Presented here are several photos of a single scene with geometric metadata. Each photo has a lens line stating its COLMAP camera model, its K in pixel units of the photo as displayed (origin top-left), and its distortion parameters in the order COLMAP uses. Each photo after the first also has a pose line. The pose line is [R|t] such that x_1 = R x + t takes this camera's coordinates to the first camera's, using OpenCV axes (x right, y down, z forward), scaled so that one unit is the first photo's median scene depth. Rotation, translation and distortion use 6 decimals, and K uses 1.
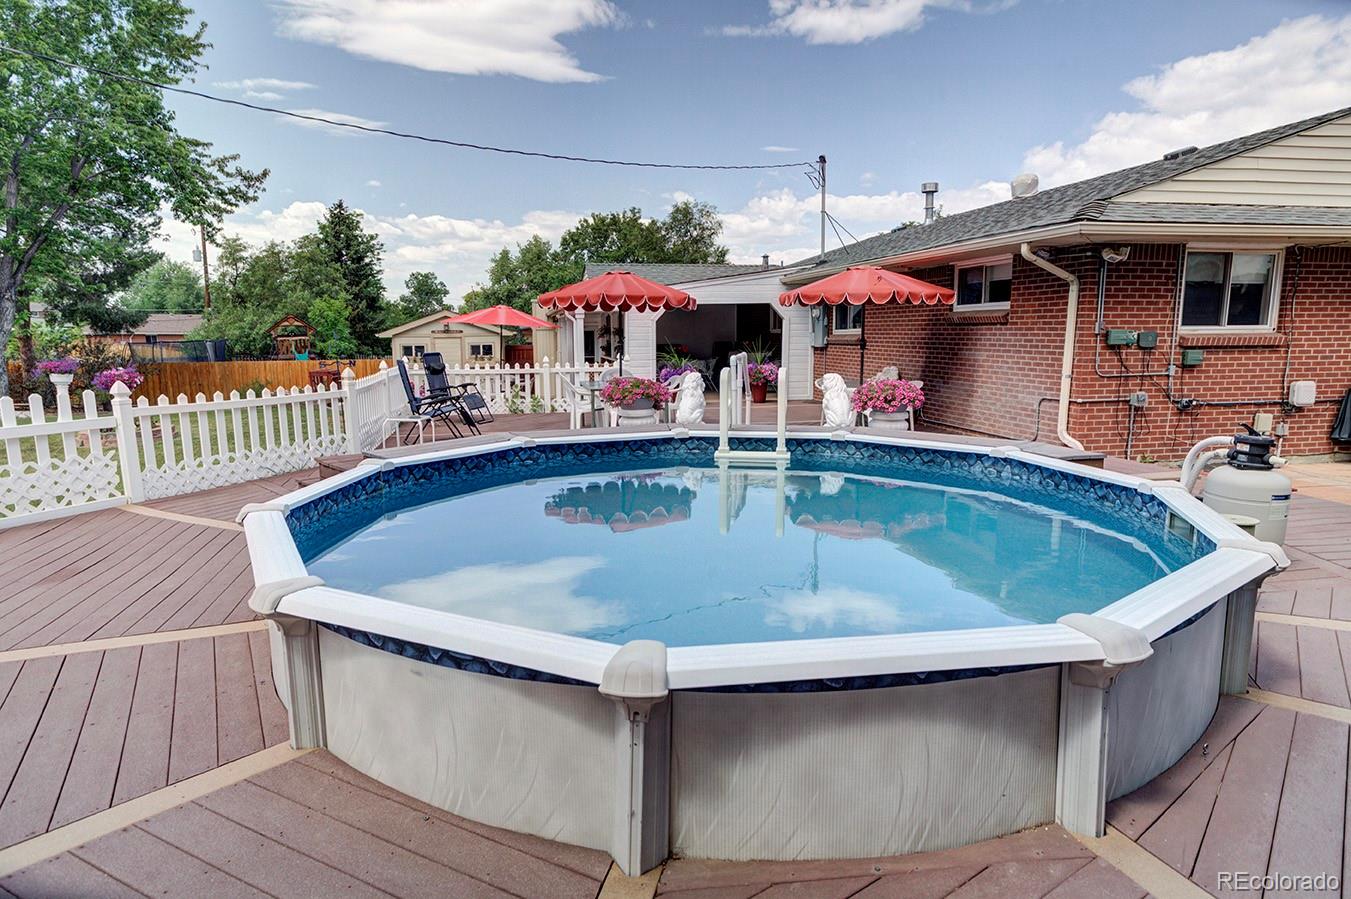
lens RADIAL K [[830.2, 0, 716.5], [0, 830.2, 449.6], [0, 0, 1]] dist [-0.025174, 0.001296]
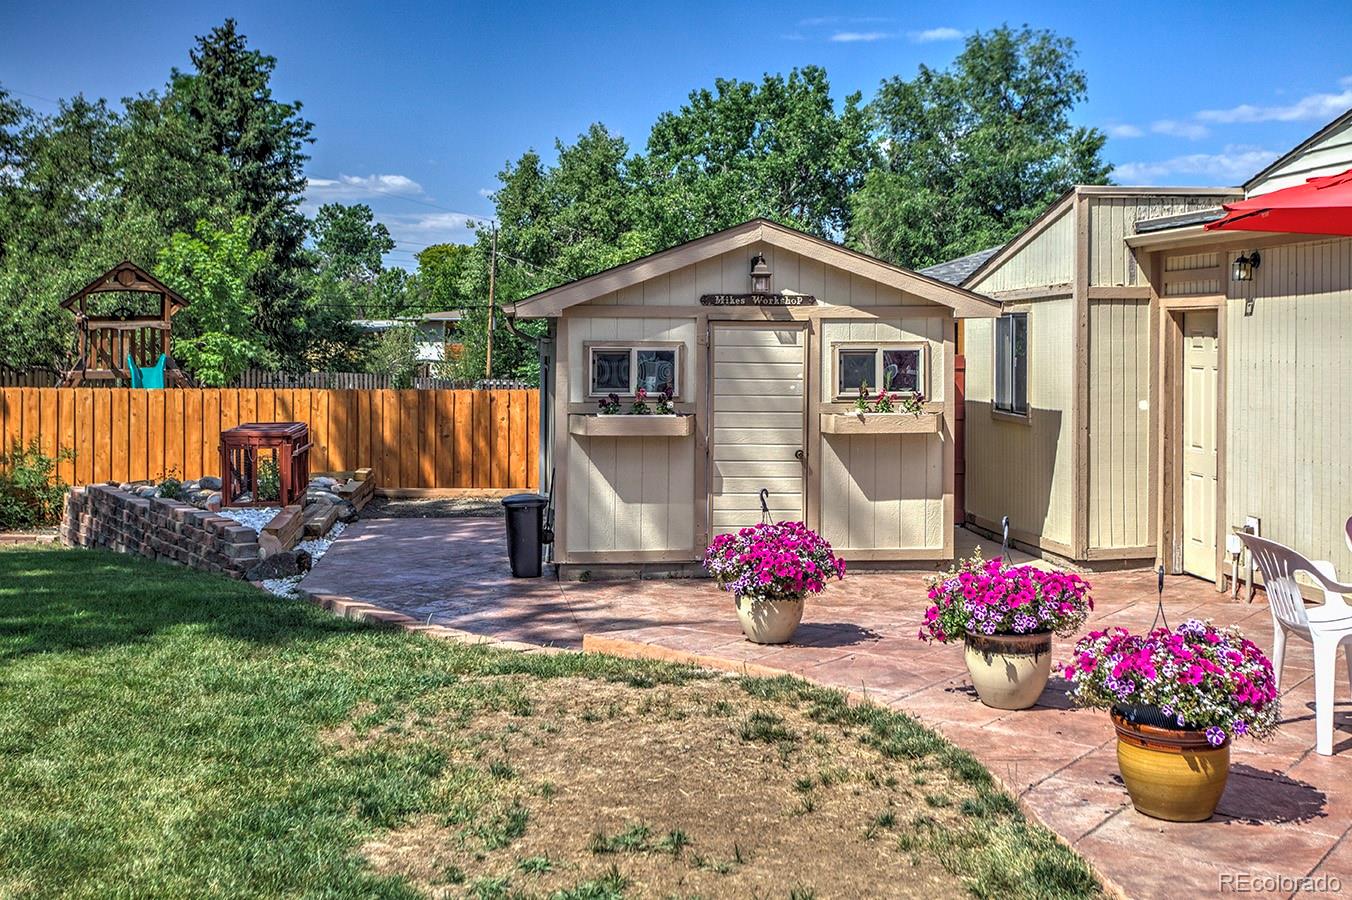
lens RADIAL K [[1552.0, 0, 675.7], [0, 1552.0, 333.1], [0, 0, 1]] dist [0.009110, 0.020919]
pose [[0.995126, 0.012387, -0.097829, -0.135766], [-0.026001, 0.989932, -0.139136, -0.027559], [0.095121, 0.141002, 0.985429, 0.227342]]
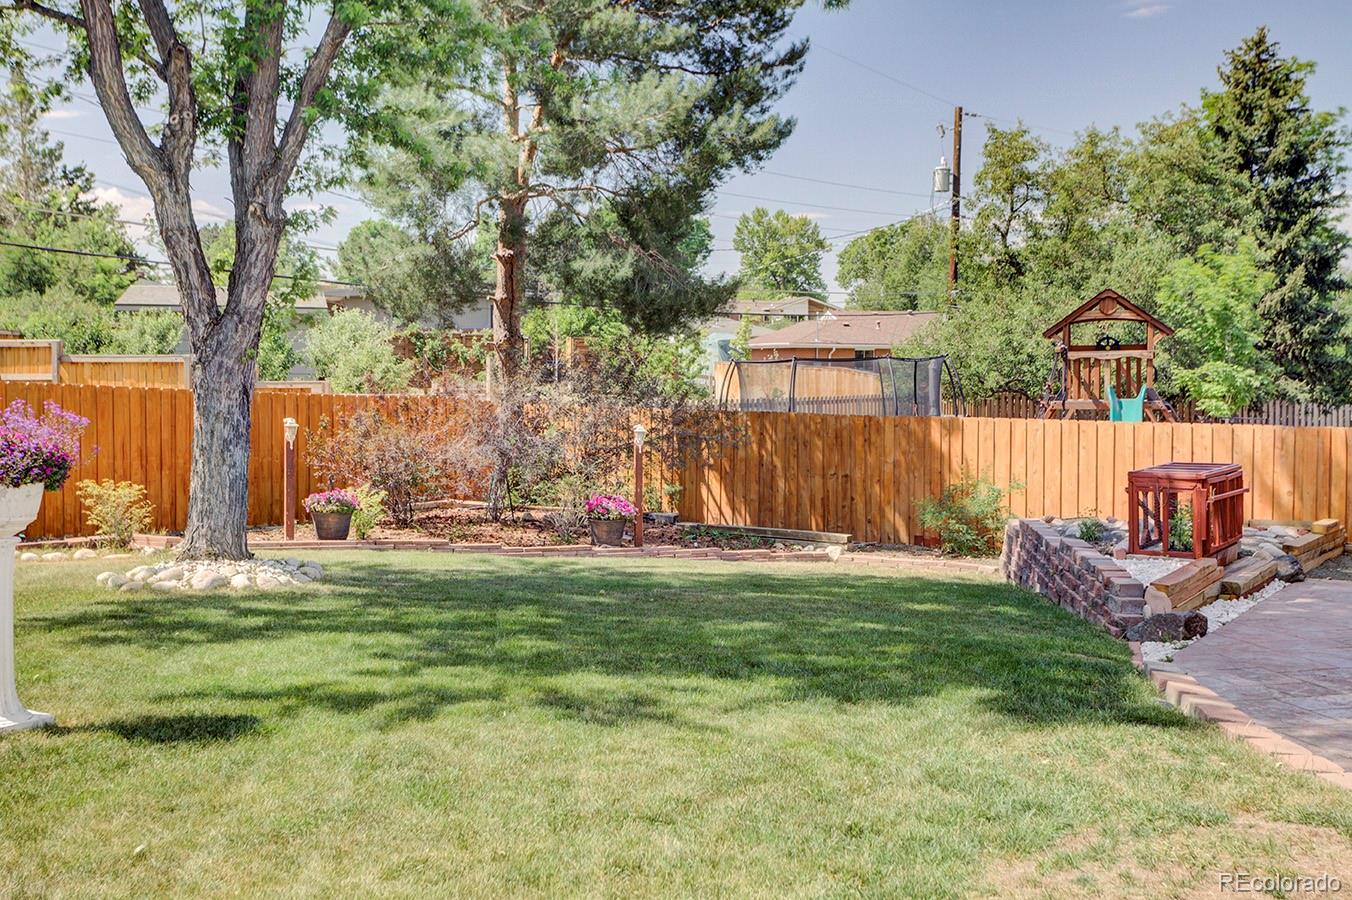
lens RADIAL K [[1529.8, 0, 674.6], [0, 1529.8, 411.8], [0, 0, 1]] dist [0.067609, 0.003263]
pose [[0.719586, 0.032284, -0.693652, -0.122918], [-0.104372, 0.992599, -0.062076, -0.032963], [0.686514, 0.117067, 0.717630, 0.263707]]
